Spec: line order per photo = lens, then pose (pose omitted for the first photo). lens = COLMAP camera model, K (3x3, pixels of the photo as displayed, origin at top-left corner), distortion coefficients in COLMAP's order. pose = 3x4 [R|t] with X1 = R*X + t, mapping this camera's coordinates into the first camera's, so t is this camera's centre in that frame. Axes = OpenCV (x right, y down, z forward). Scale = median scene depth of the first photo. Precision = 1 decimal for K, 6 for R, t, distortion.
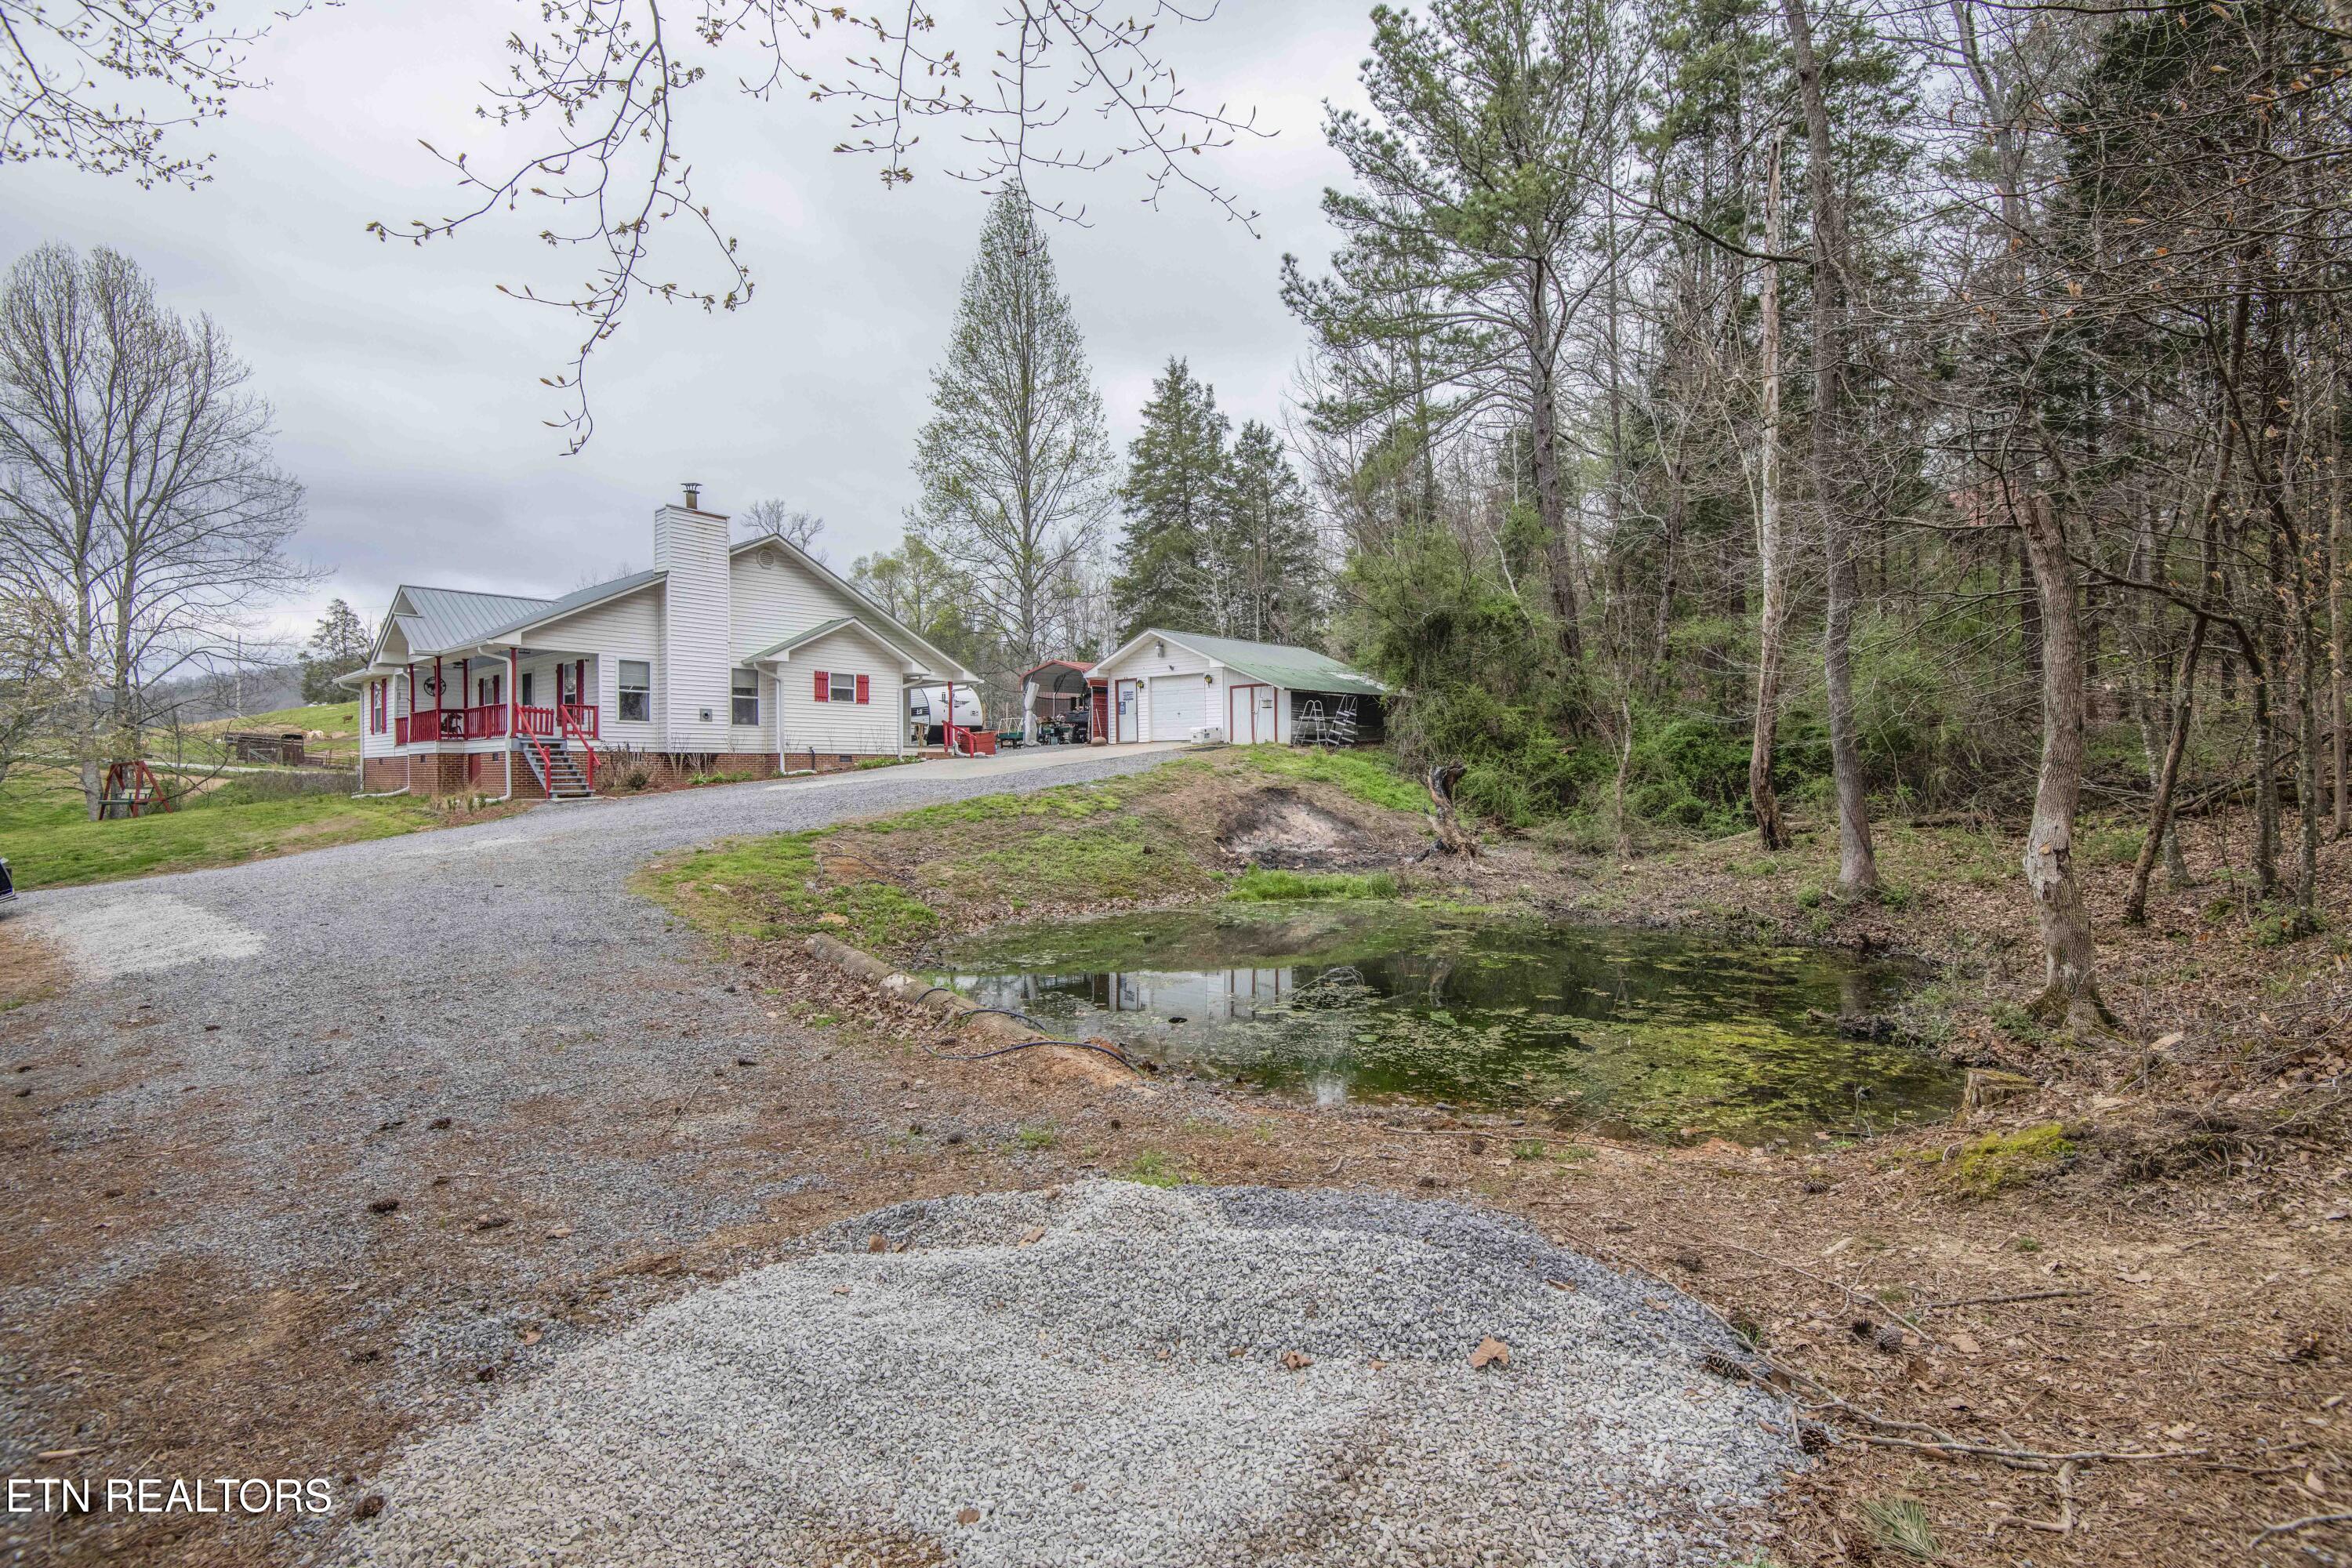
lens RADIAL K [[1075.2, 0, 1176.0], [0, 1075.2, 784.0], [0, 0, 1]] dist [-0.025035, -0.019103]
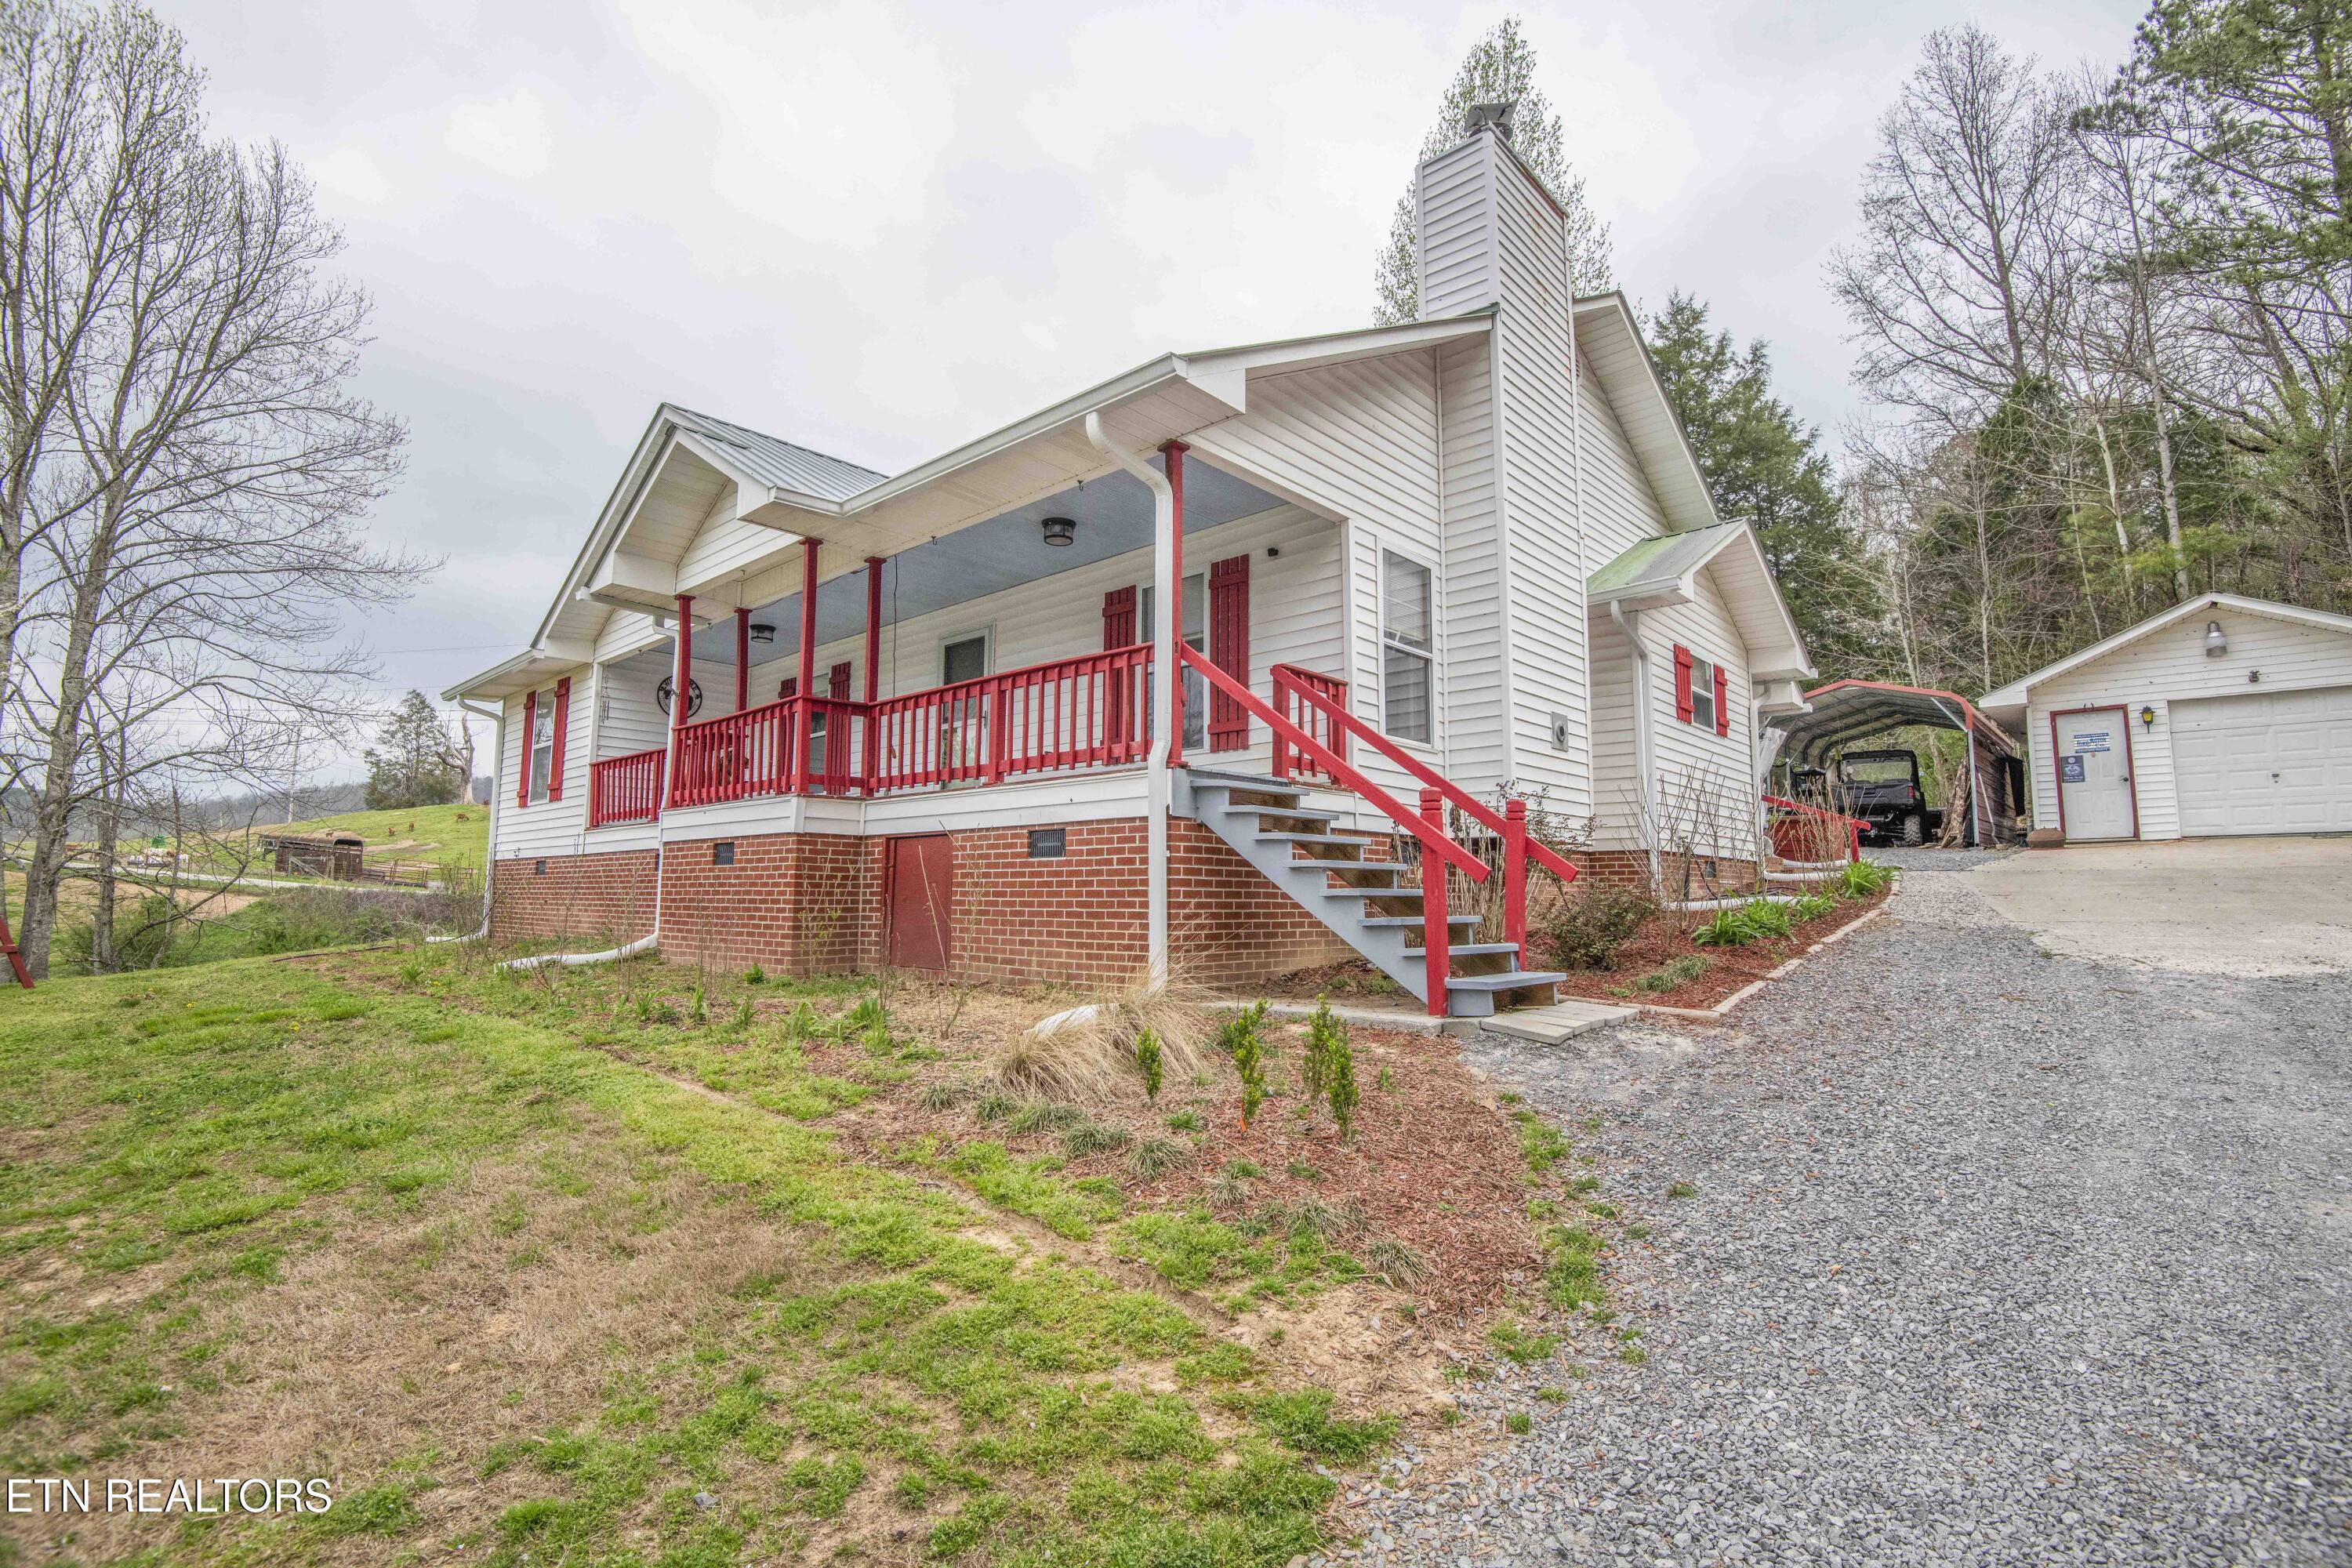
lens RADIAL K [[1075.2, 0, 1176.0], [0, 1075.2, 784.0], [0, 0, 1]] dist [-0.025035, -0.019103]
pose [[0.999334, 0.004591, -0.036190, -0.435945], [-0.008820, 0.993023, -0.117587, -0.005263], [0.035398, 0.117828, 0.992403, 0.519934]]
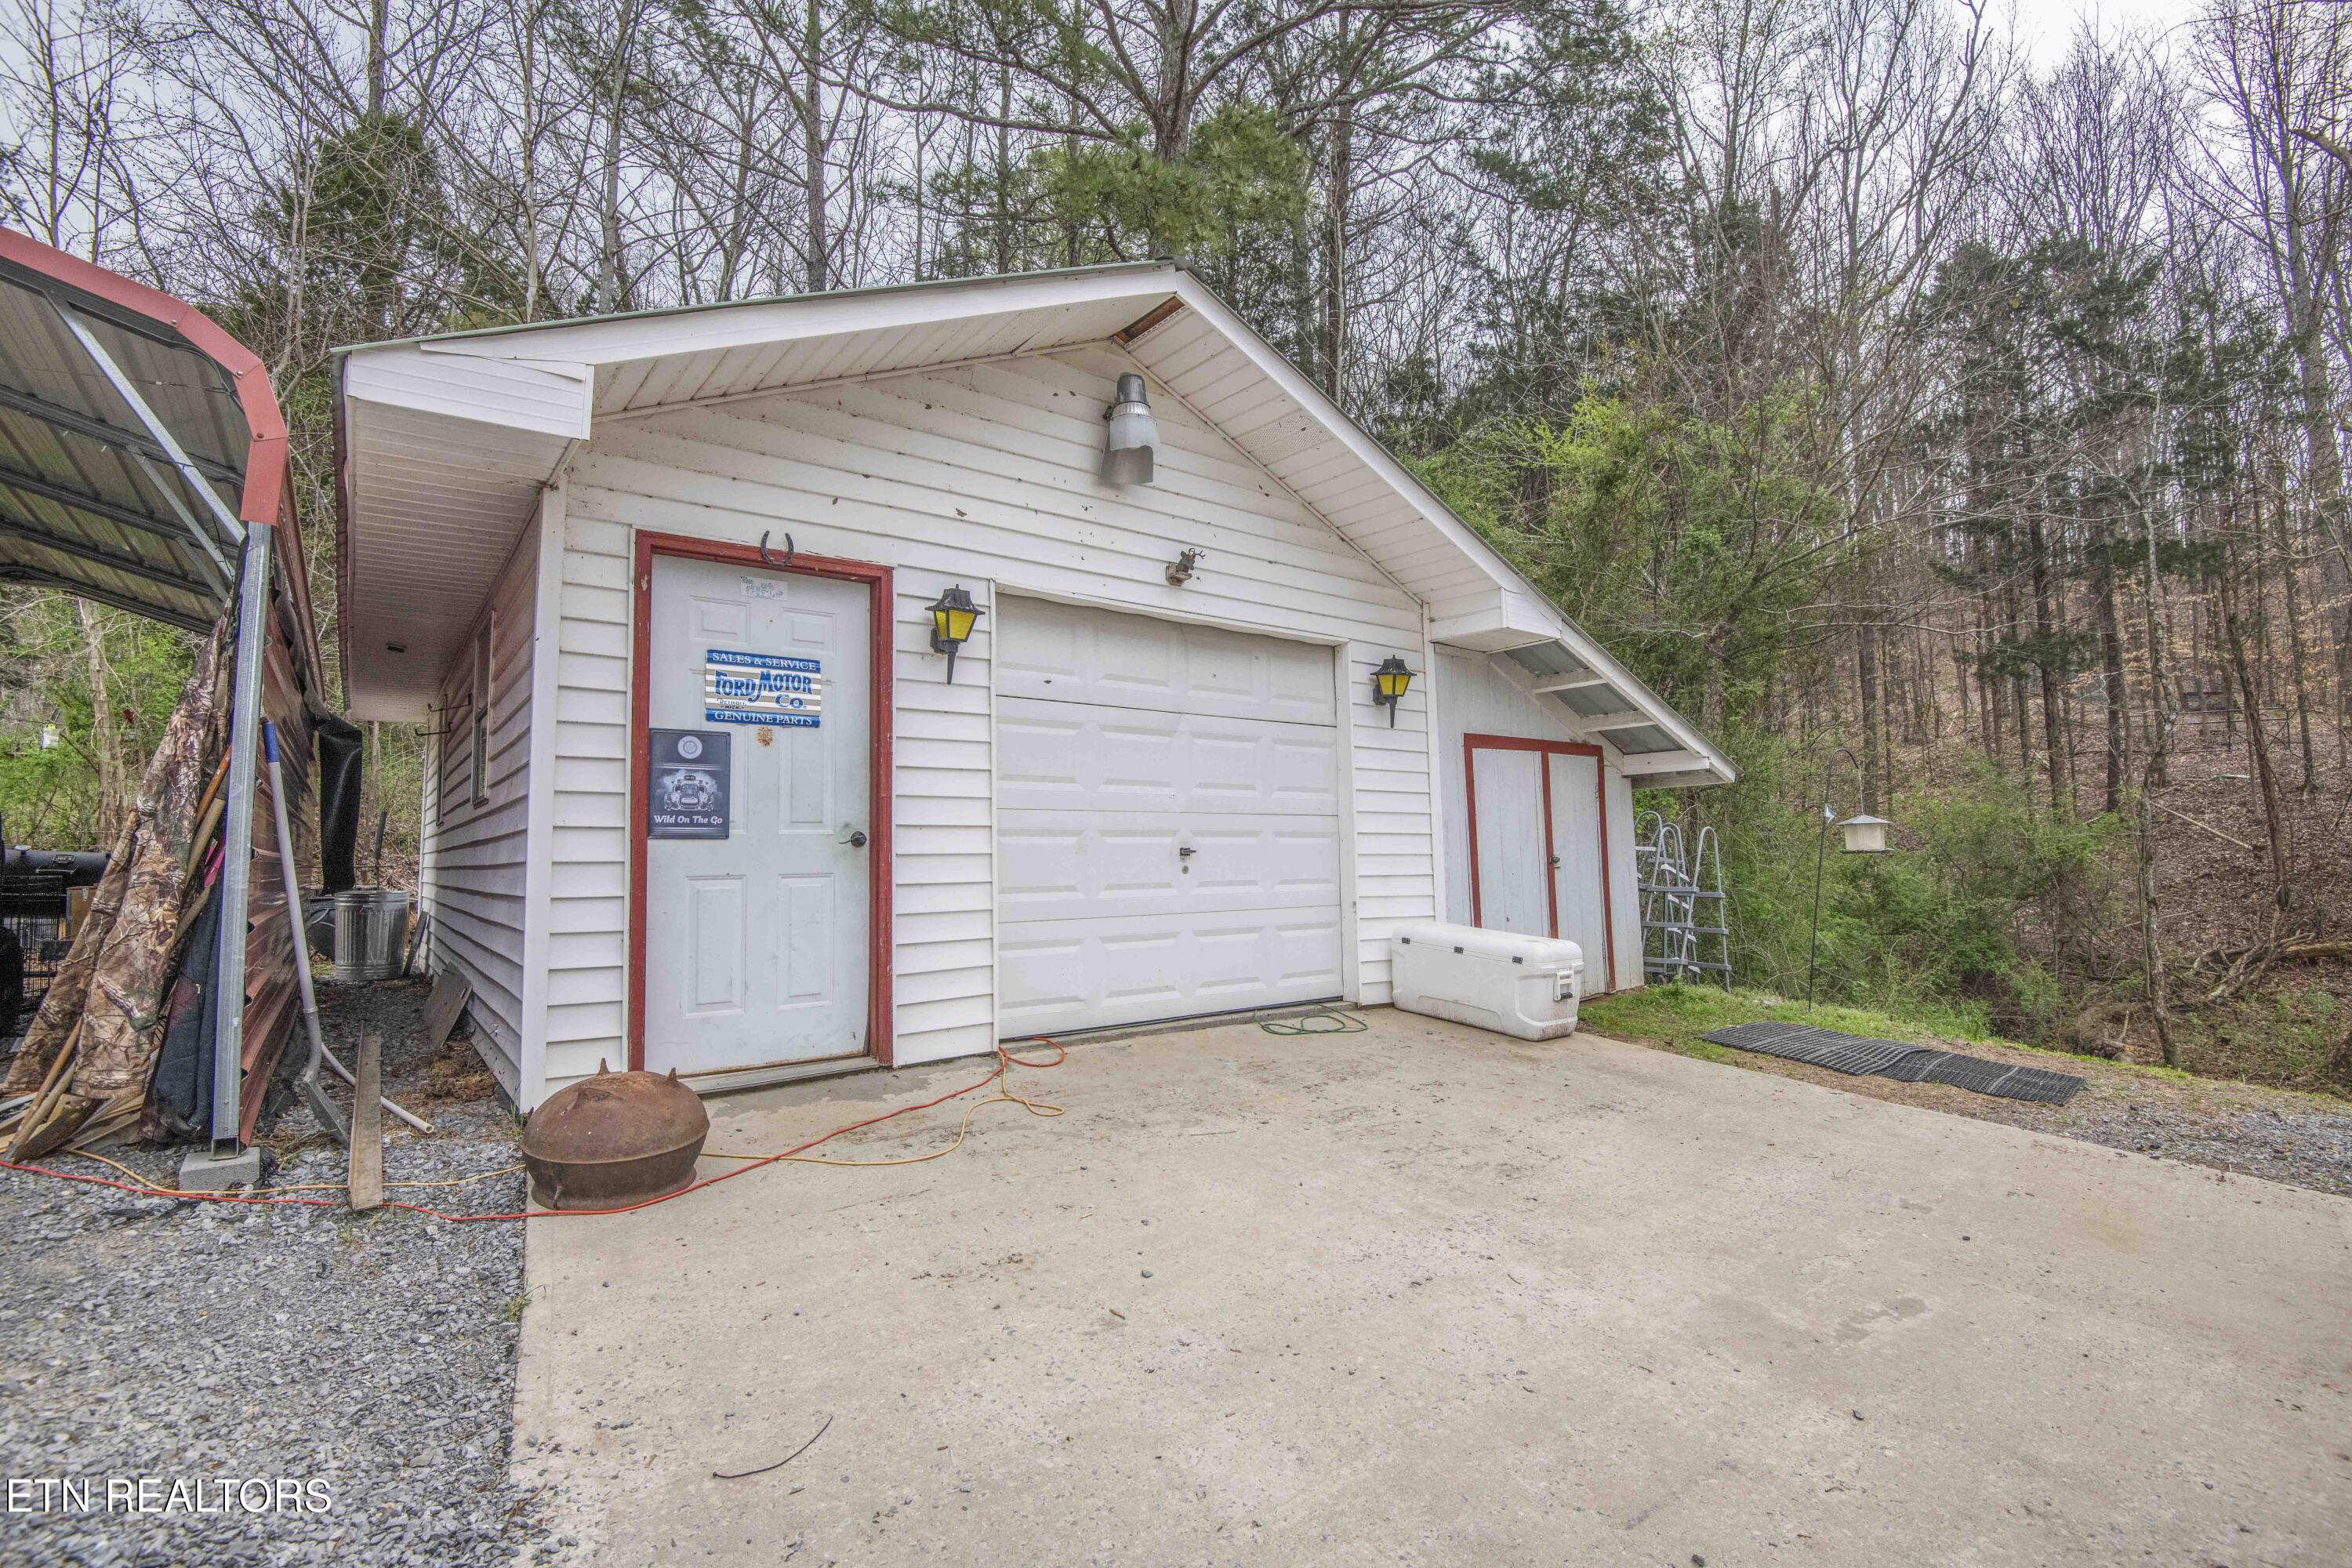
lens RADIAL K [[1068.6, 0, 1113.3], [0, 1068.6, 793.4], [0, 0, 1]] dist [0.000630, 0.000002]
pose [[0.240934, 0.065963, 0.968297, -0.153553], [0.028690, 0.996768, -0.075041, -0.059336], [-0.970117, 0.045860, 0.238263, 0.925472]]
